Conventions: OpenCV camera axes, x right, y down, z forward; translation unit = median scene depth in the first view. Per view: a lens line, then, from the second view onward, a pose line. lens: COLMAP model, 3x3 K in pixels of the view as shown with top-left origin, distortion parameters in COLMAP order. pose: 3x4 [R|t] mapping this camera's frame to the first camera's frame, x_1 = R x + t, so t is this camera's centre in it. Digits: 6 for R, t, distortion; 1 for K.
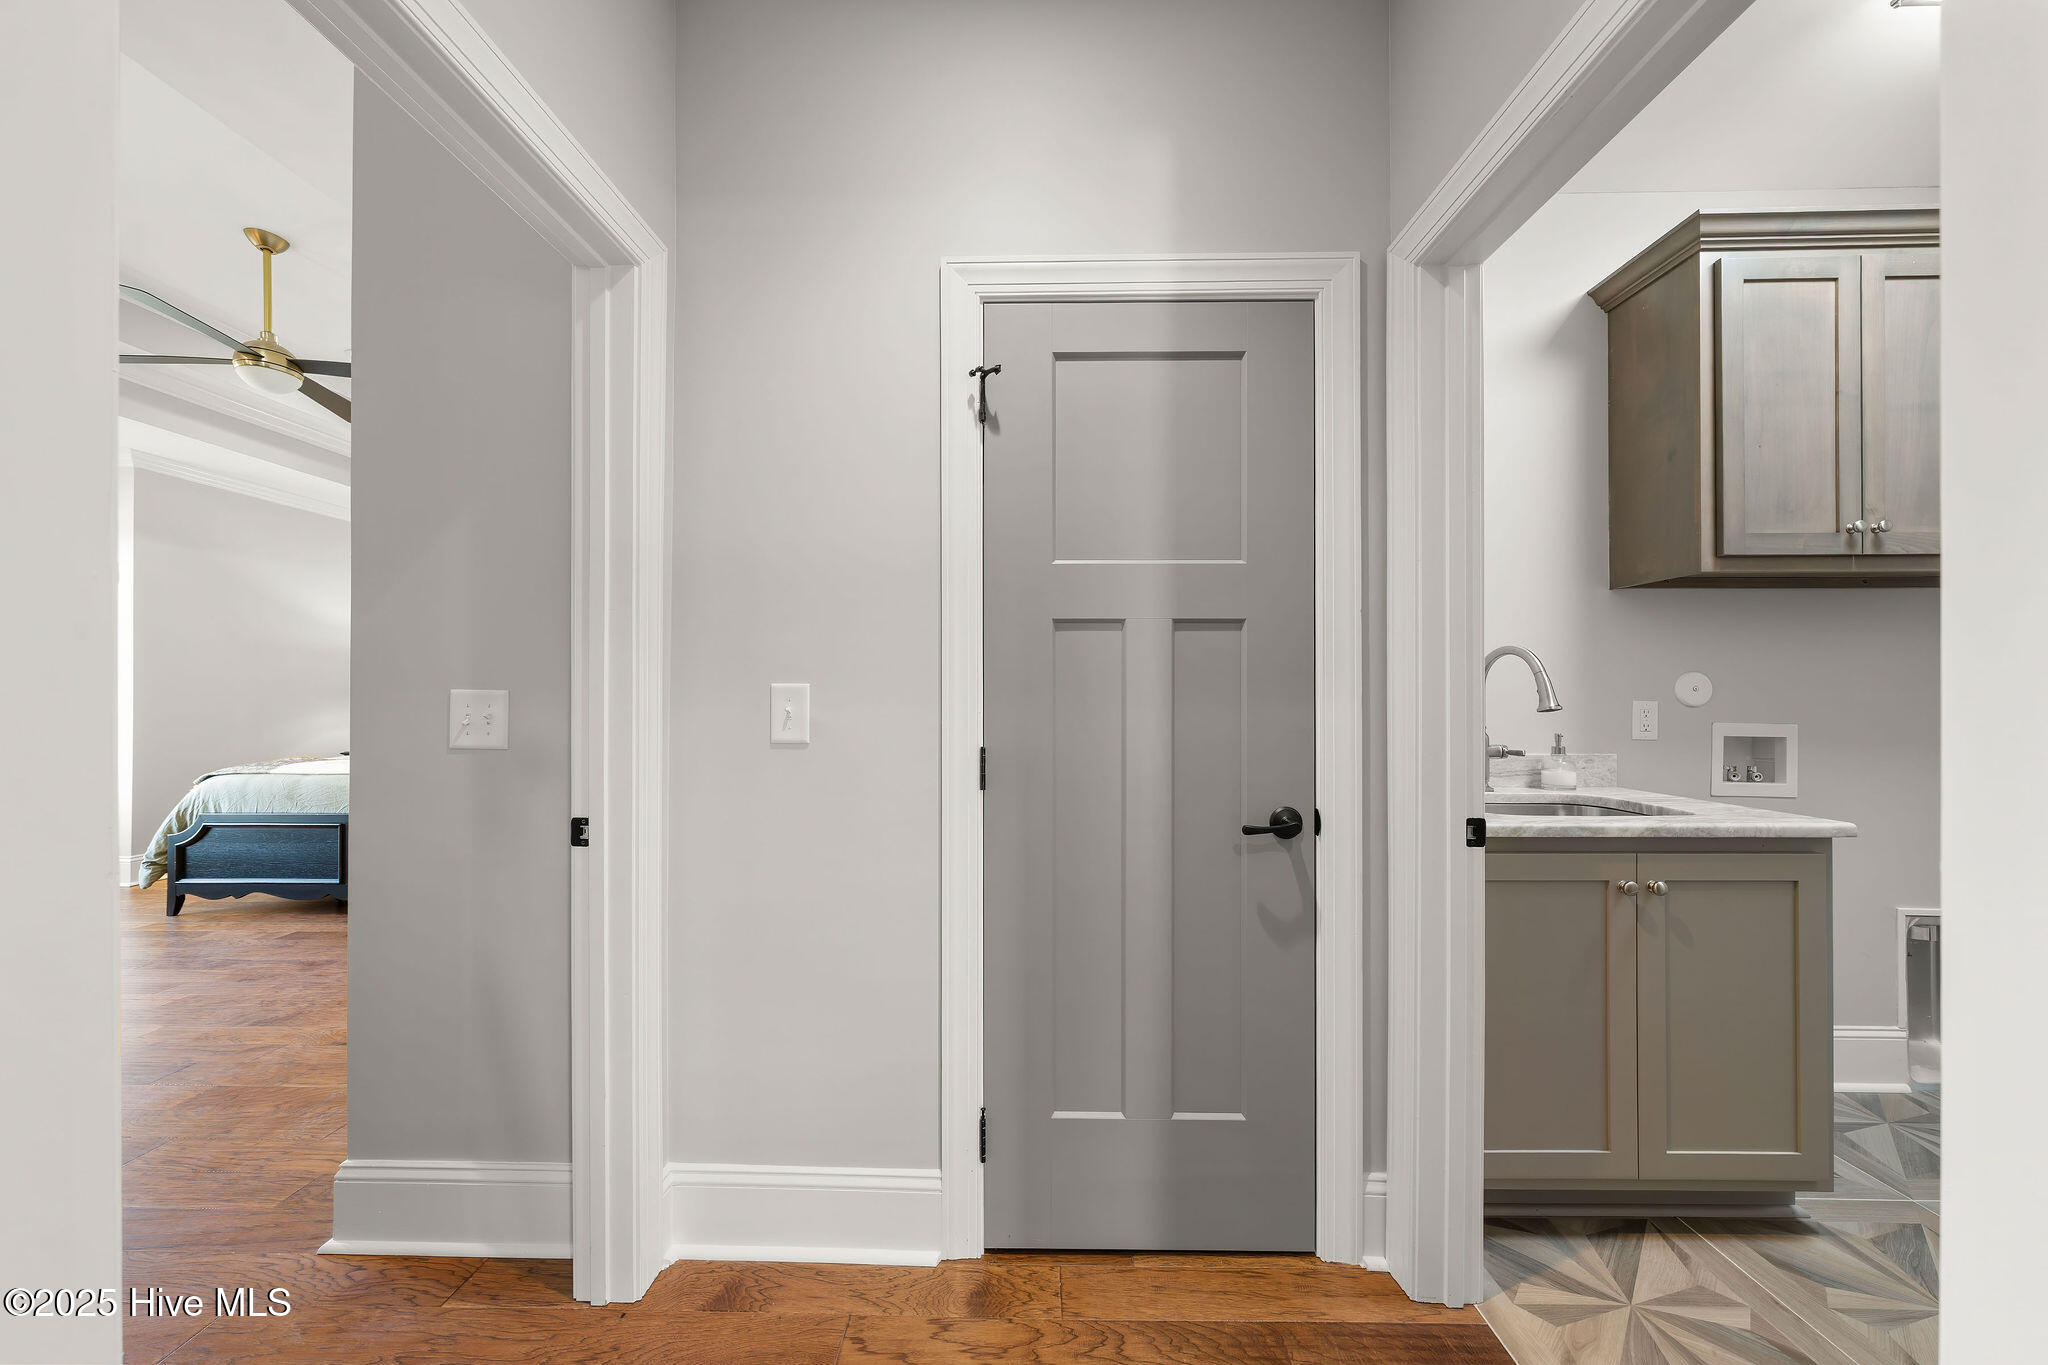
lens RADIAL K [[698.1, 0, 1021.9], [0, 698.1, 693.2], [0, 0, 1]] dist [-0.000869, 0.000253]
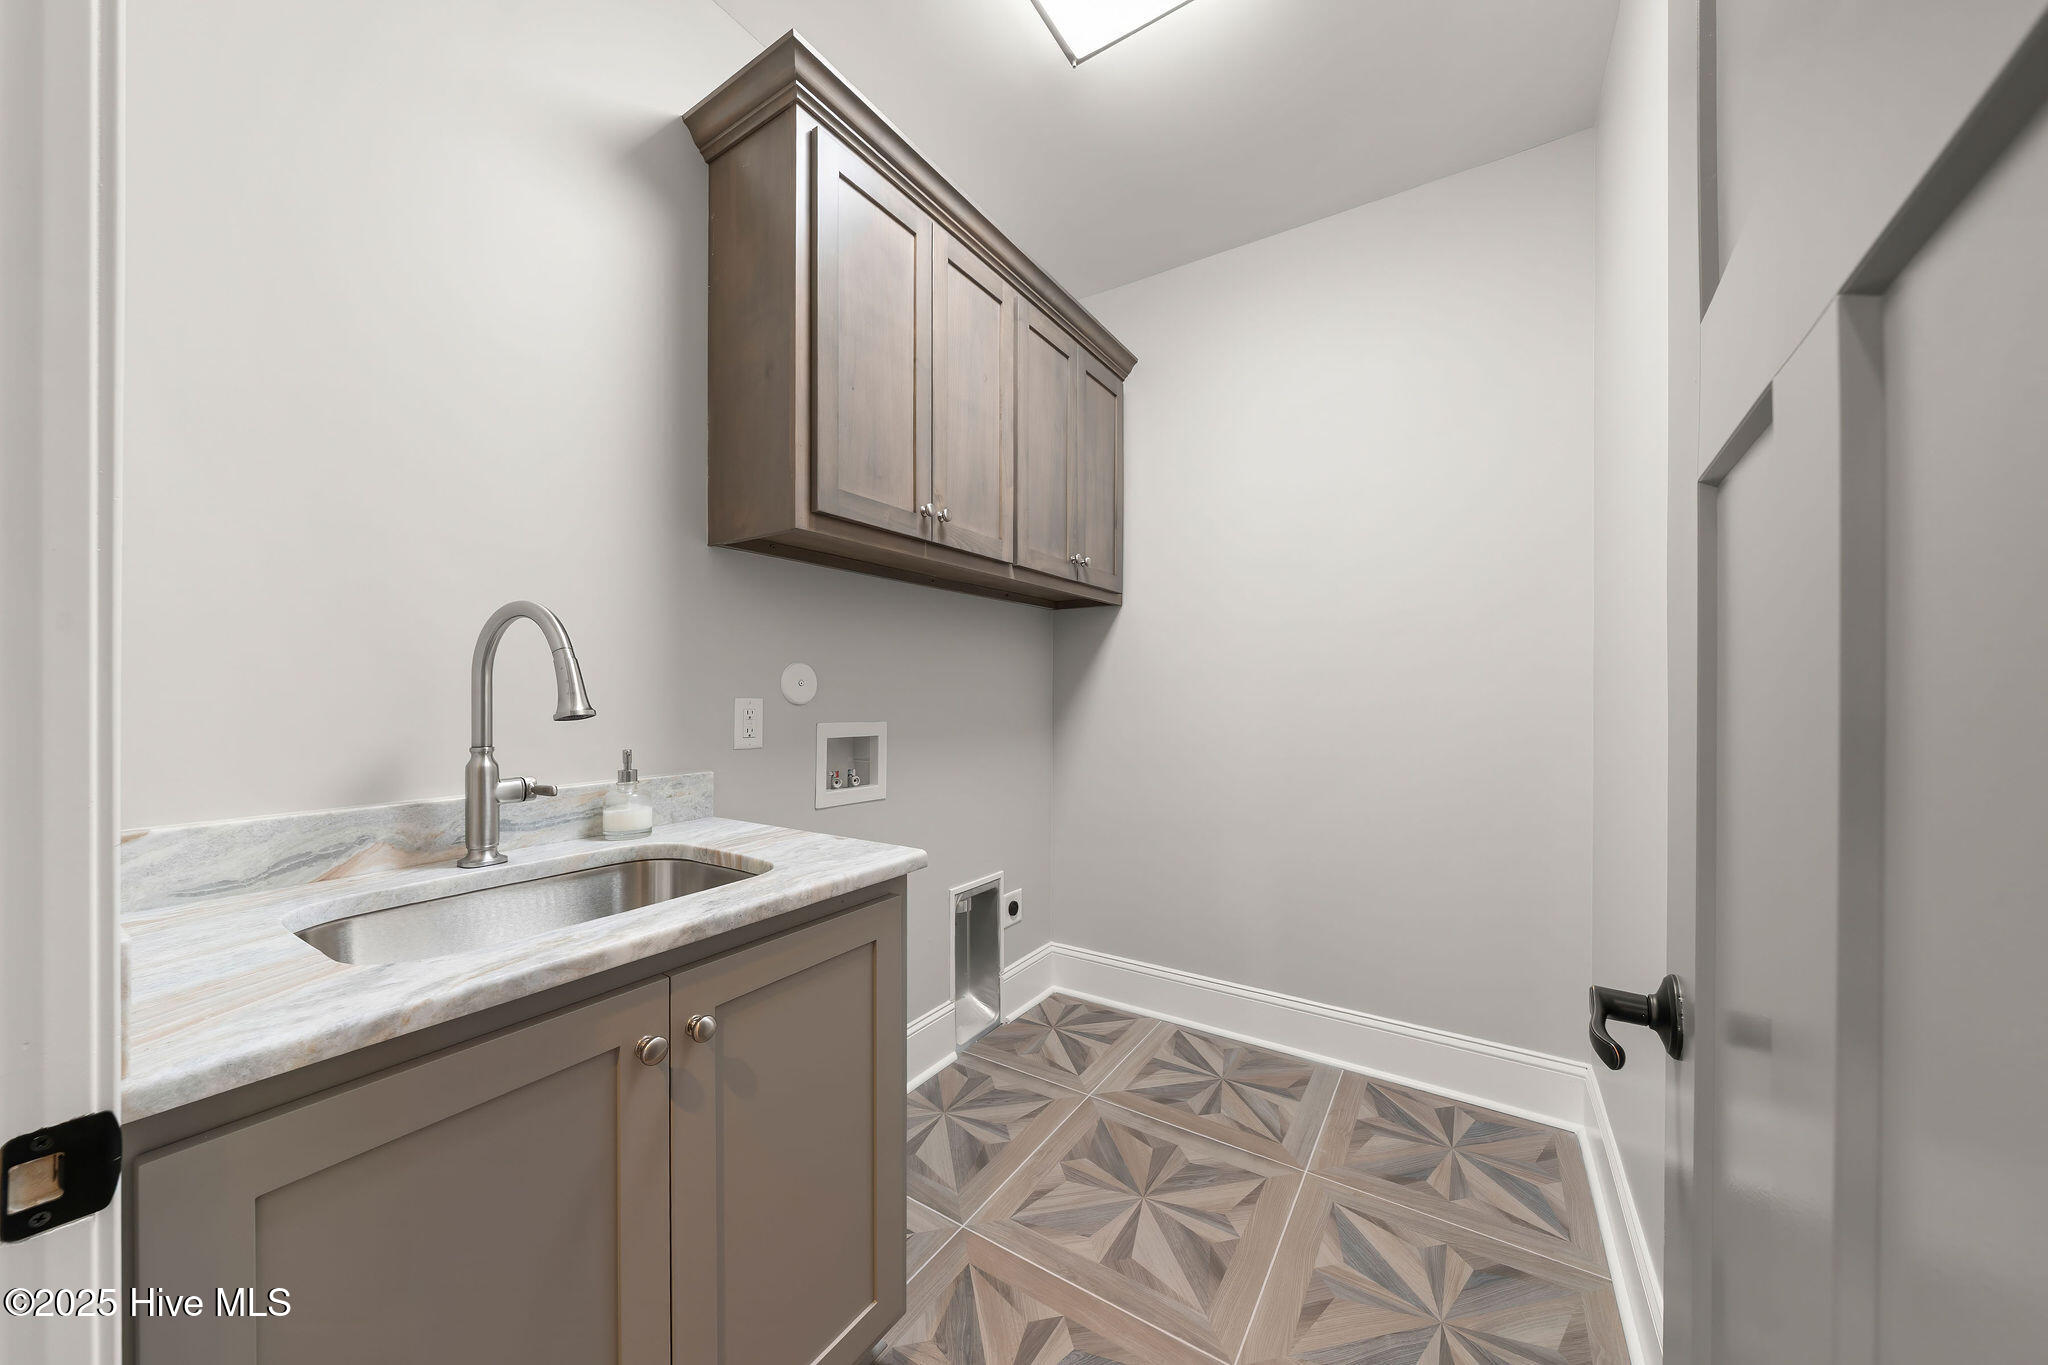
lens RADIAL K [[698.1, 0, 1021.9], [0, 698.1, 693.2], [0, 0, 1]] dist [-0.000869, 0.000253]
pose [[0.529792, -0.000411, 0.848127, 0.459349], [-0.006292, 0.999970, 0.004414, 0.000353], [-0.848104, -0.007675, 0.529774, 0.387050]]
